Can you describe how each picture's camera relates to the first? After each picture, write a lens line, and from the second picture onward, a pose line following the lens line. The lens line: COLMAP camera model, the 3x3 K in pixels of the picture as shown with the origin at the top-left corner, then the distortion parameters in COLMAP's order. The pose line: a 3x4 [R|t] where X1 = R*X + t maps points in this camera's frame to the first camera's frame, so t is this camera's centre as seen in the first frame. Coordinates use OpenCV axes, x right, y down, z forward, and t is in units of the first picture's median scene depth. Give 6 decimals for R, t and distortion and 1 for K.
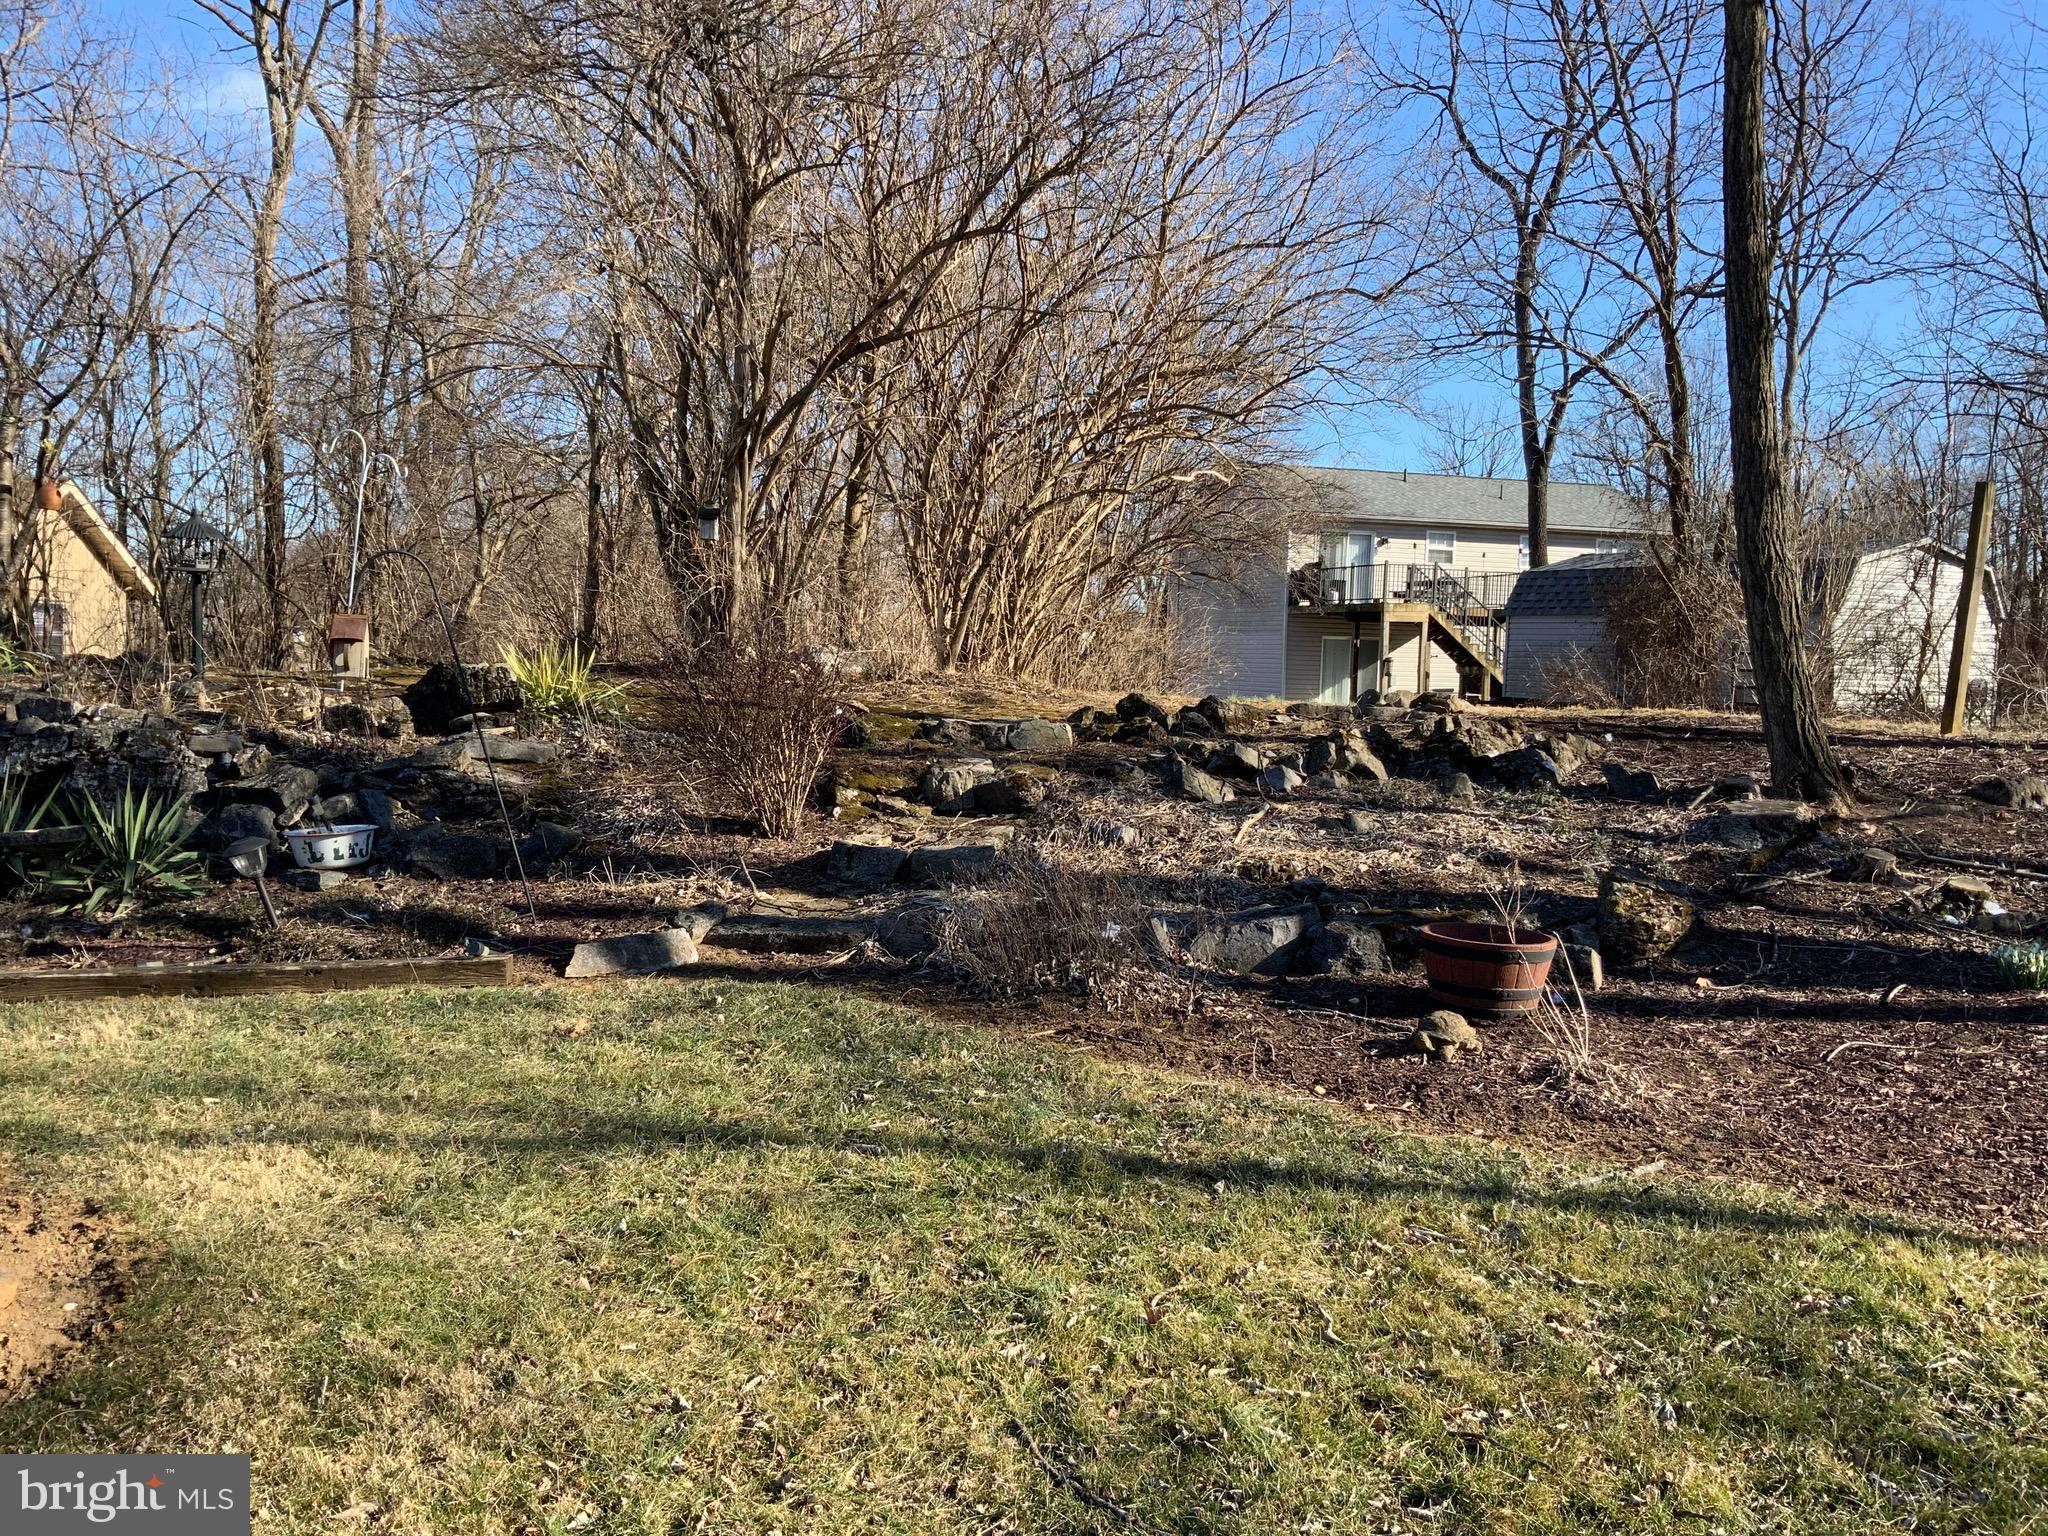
lens RADIAL K [[1684.4, 0, 1024.0], [0, 1684.4, 766.8], [0, 0, 1]] dist [0.086487, -0.151788]
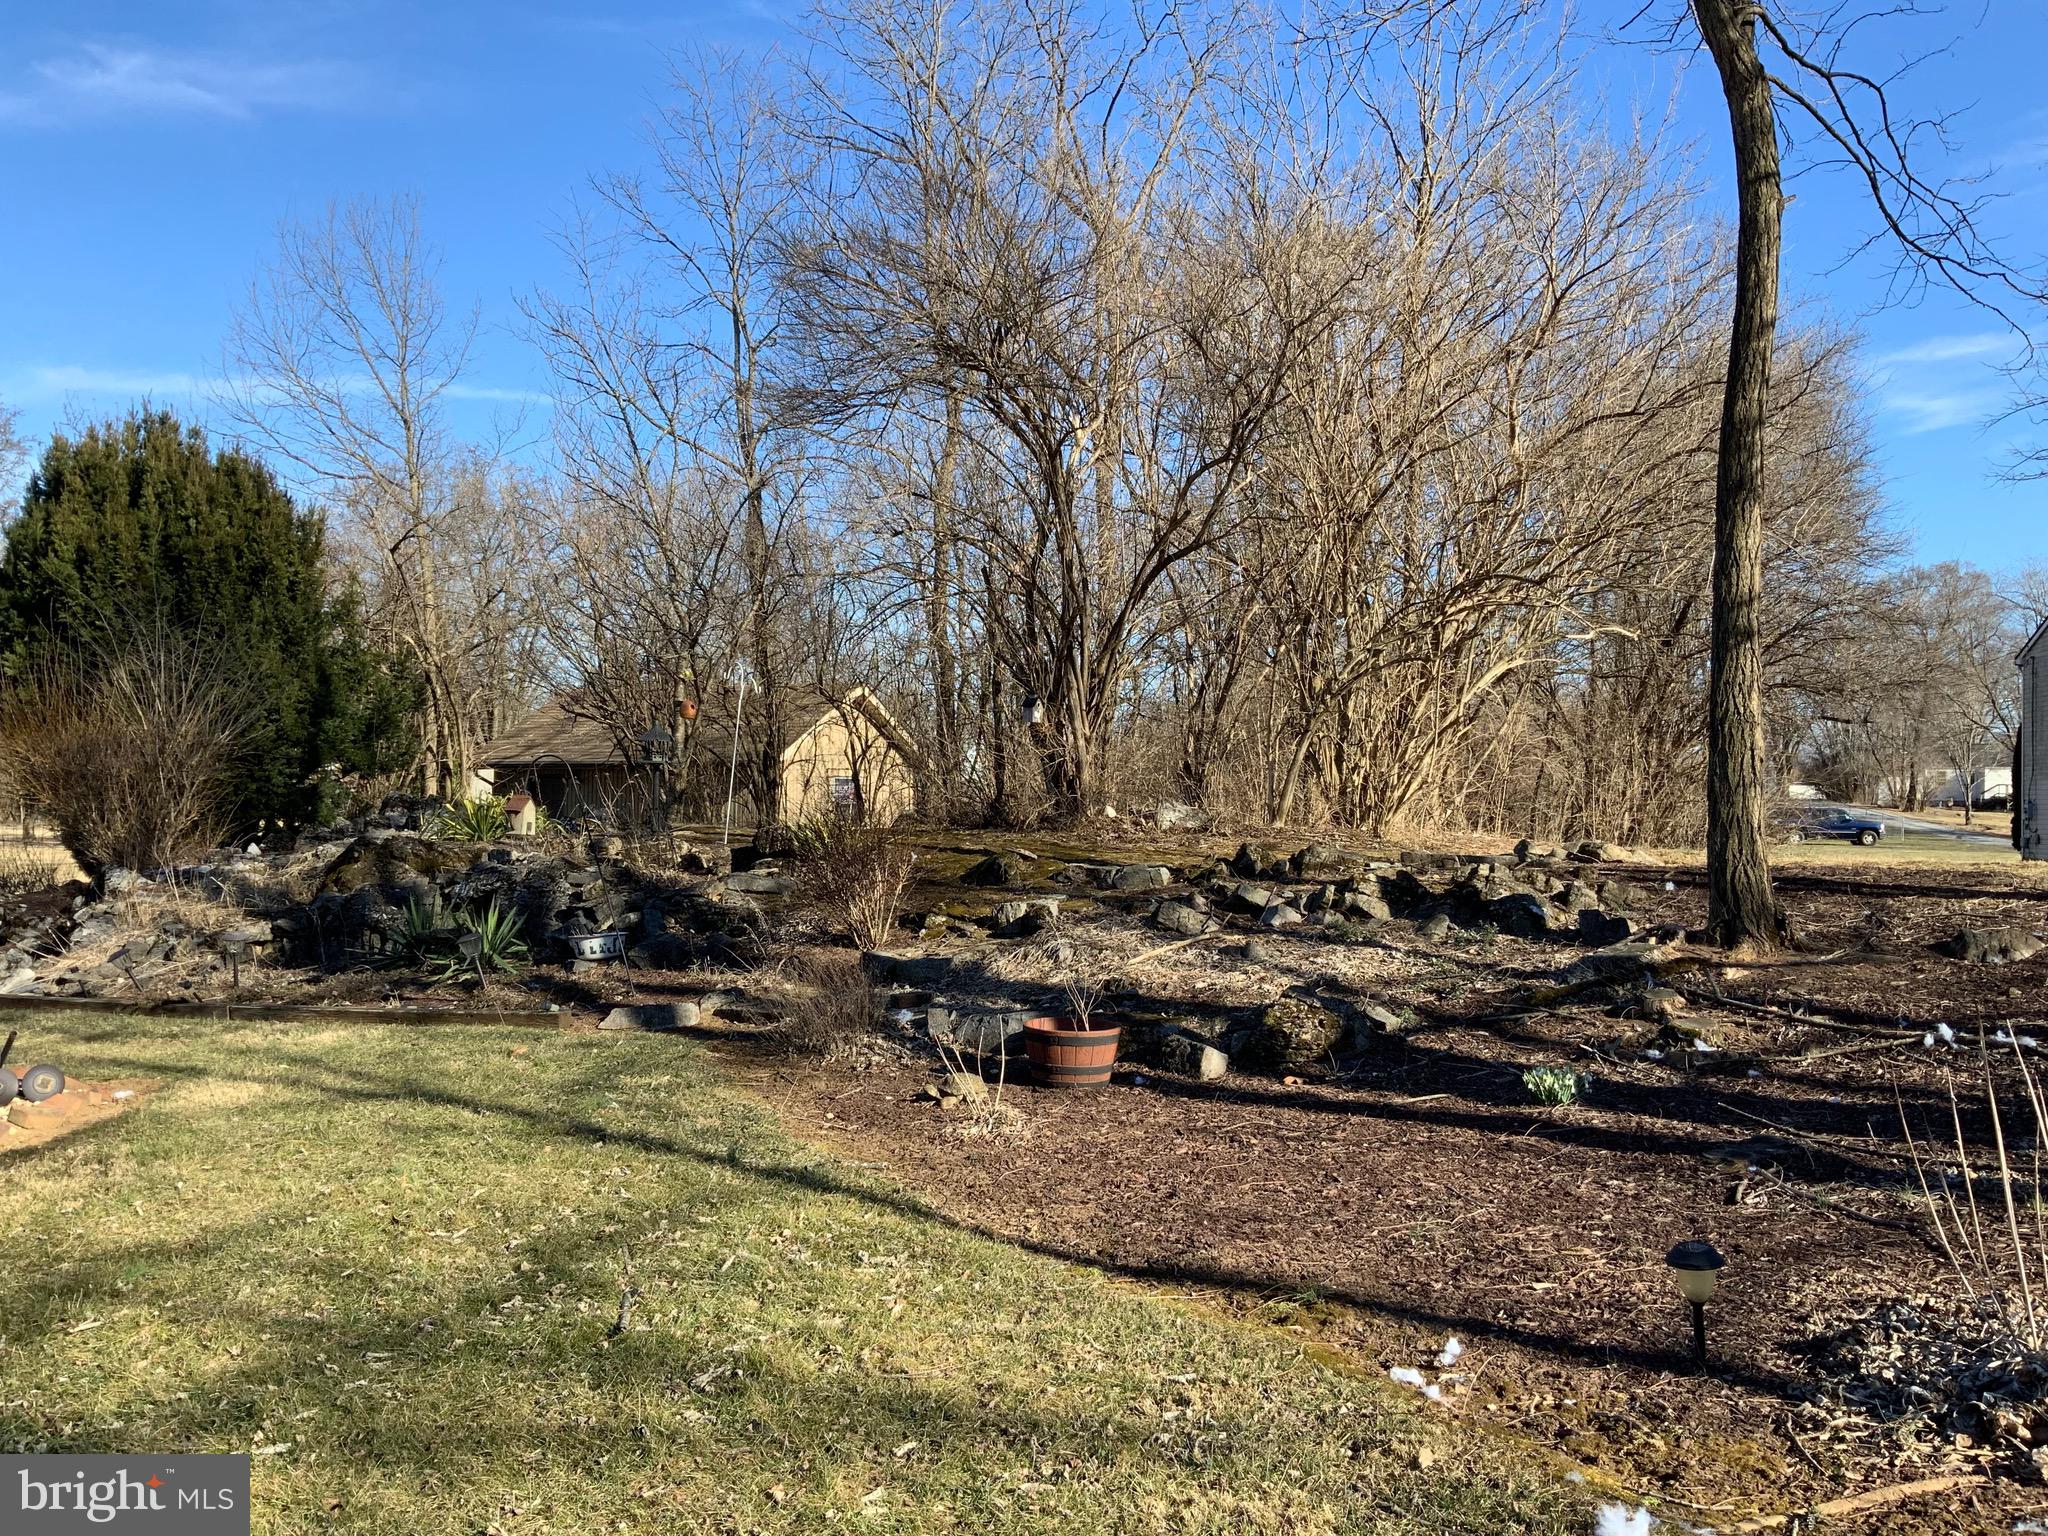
lens RADIAL K [[1684.4, 0, 1020.7], [0, 1684.4, 769.7], [0, 0, 1]] dist [0.086487, -0.151788]
pose [[0.859727, -0.025086, -0.510138, 0.677184], [-0.021182, 0.996183, -0.084684, 0.010304], [0.510315, 0.083611, 0.855914, -0.111826]]
